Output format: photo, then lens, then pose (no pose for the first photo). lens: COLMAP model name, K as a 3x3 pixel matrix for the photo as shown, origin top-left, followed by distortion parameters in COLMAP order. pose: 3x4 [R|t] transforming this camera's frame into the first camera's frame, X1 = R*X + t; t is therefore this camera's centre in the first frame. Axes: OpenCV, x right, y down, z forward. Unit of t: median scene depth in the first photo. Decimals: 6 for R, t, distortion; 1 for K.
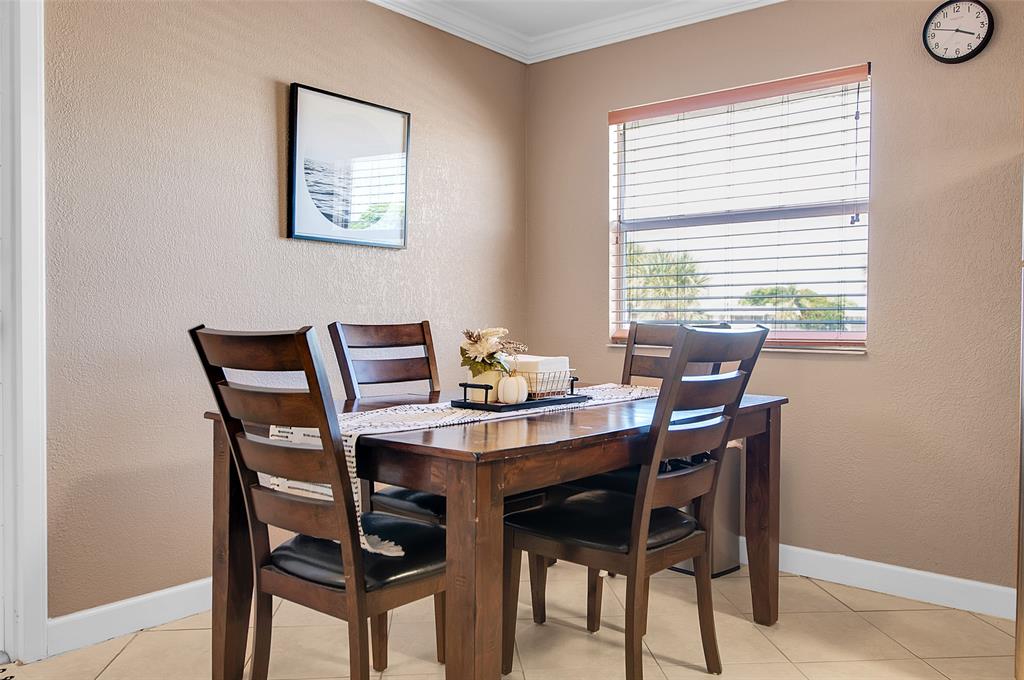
lens RADIAL K [[831.4, 0, 511.2], [0, 831.4, 337.0], [0, 0, 1]] dist [-0.015361, -0.009087]
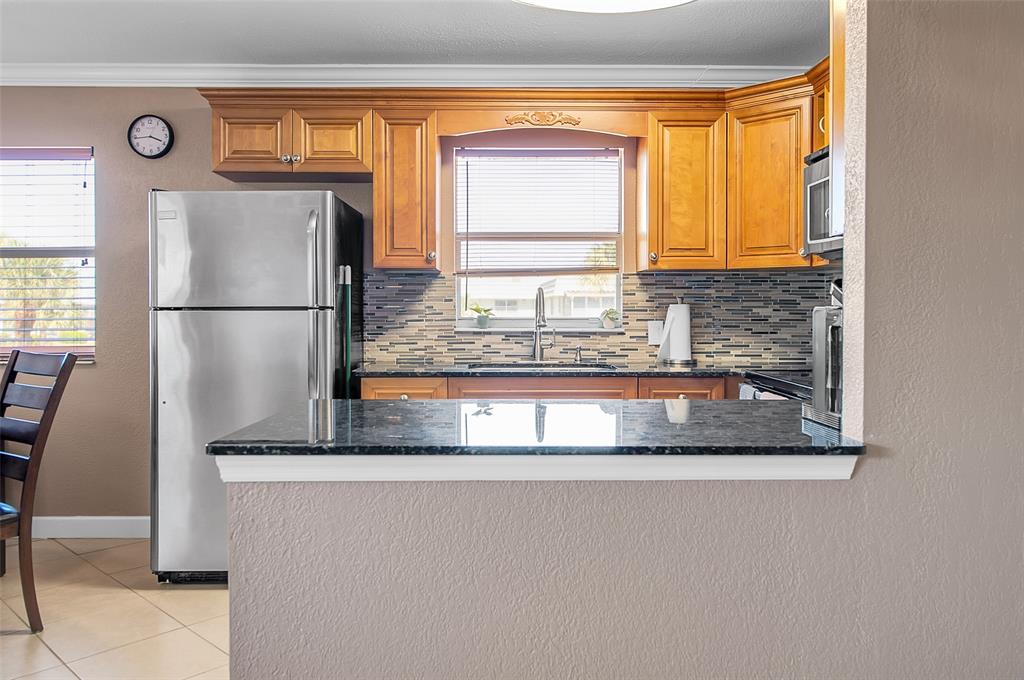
lens RADIAL K [[763.4, 0, 512.7], [0, 763.4, 312.5], [0, 0, 1]] dist [0.000144, 0.001412]
pose [[0.748181, -0.015524, 0.663313, 0.123095], [0.022436, 0.999746, -0.001908, -0.046870], [-0.663115, 0.016309, 0.748340, -0.411183]]
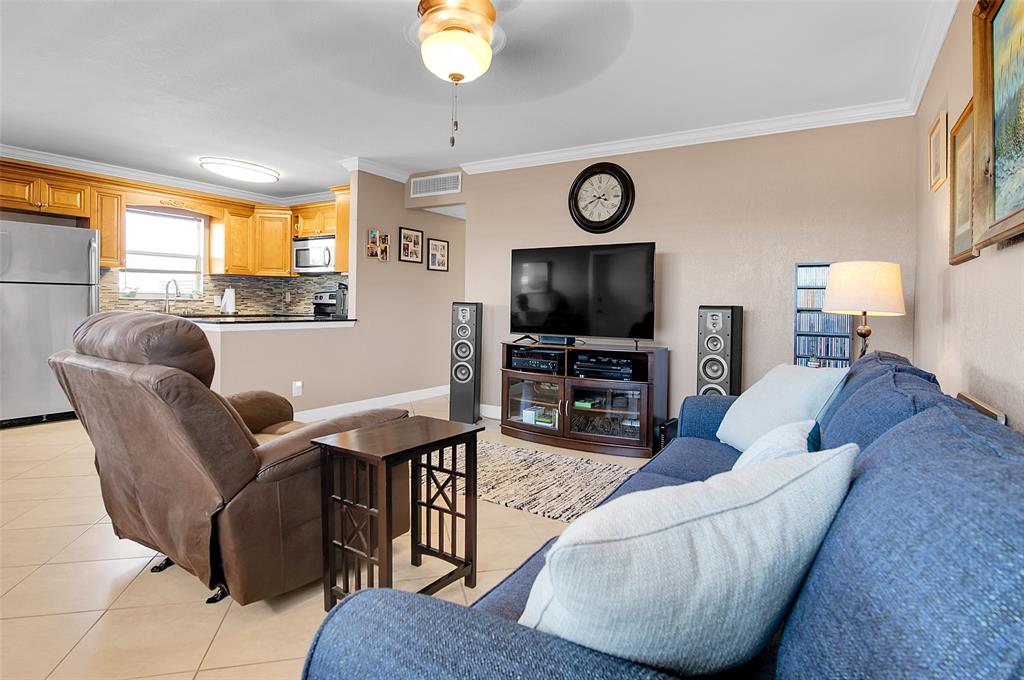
lens RADIAL K [[553.3, 0, 510.3], [0, 553.3, 310.3], [0, 0, 1]] dist [-0.007442, -0.002984]
pose [[-0.144053, -0.022657, 0.989311, -1.174209], [0.004481, 0.999713, 0.023548, -0.017419], [-0.989560, 0.007825, -0.143910, -0.426326]]
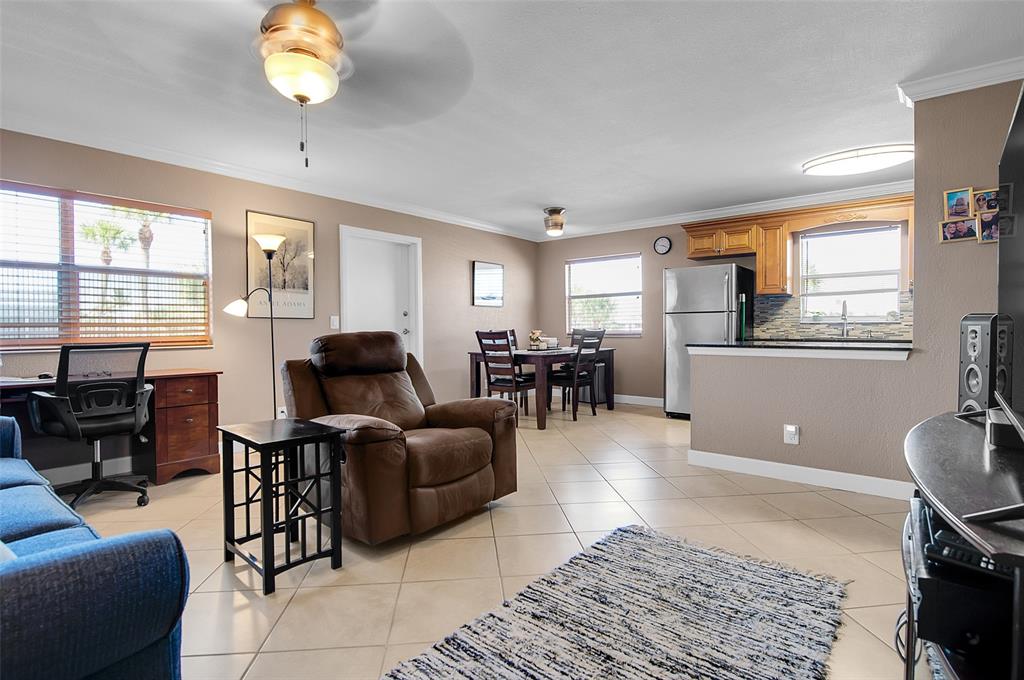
lens RADIAL K [[500.1, 0, 514.9], [0, 500.1, 335.8], [0, 0, 1]] dist [-0.017632, -0.000869]
pose [[0.999712, -0.016172, 0.017728, -0.143302], [0.016250, 0.999859, -0.004231, 0.018590], [-0.017657, 0.004518, 0.999834, -1.142835]]
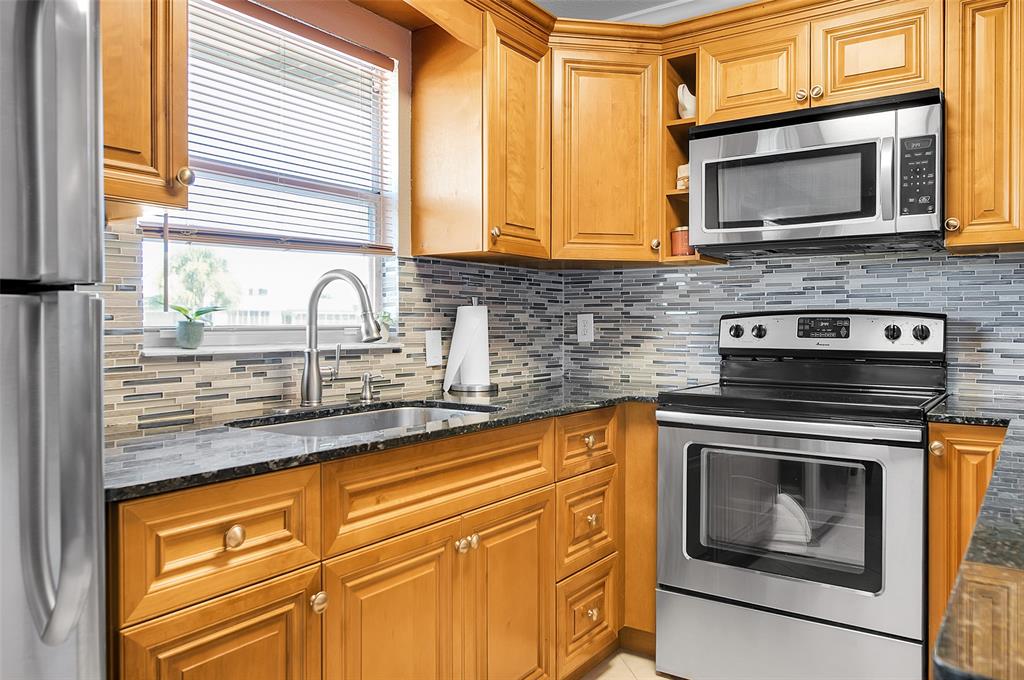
lens RADIAL K [[730.7, 0, 497.2], [0, 730.7, 329.5], [0, 0, 1]] dist [-0.005867, 0.000064]
pose [[-0.093134, -0.019446, 0.995464, 0.327492], [0.019863, 0.999574, 0.021384, -0.047221], [-0.995455, 0.021764, -0.092708, 0.423680]]
